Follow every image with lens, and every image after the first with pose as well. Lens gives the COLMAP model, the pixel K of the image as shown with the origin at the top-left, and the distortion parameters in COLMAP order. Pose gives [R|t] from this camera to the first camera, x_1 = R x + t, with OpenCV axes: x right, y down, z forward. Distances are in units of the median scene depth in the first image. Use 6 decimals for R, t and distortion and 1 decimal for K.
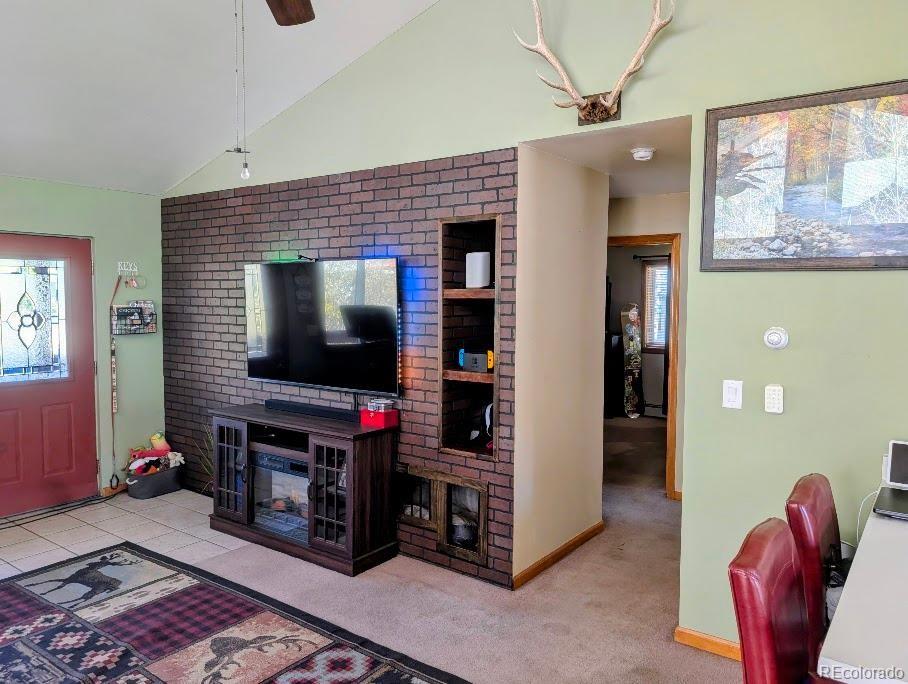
lens RADIAL K [[673.0, 0, 454.0], [0, 673.0, 342.0], [0, 0, 1]] dist [-0.002099, -0.005782]
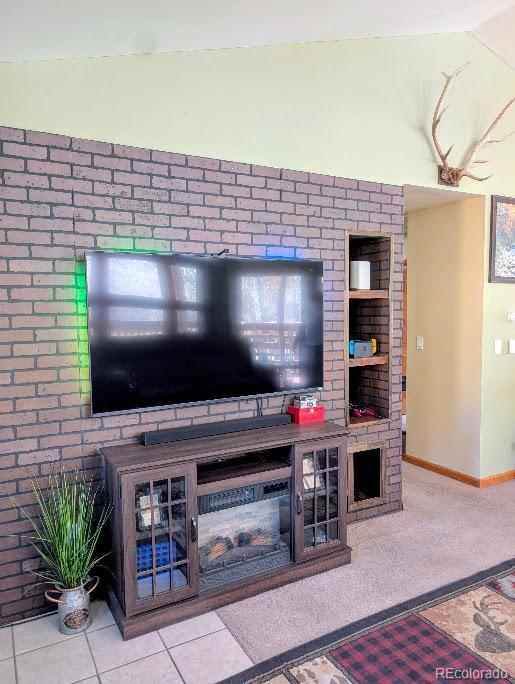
lens RADIAL K [[507.0, 0, 257.5], [0, 507.0, 342.0], [0, 0, 1]] dist [-0.002099, -0.005782]
pose [[0.403649, -0.079197, 0.911480, -0.927644], [0.071403, 0.995935, 0.054915, -0.050453], [-0.912124, 0.042917, 0.407663, 0.814931]]
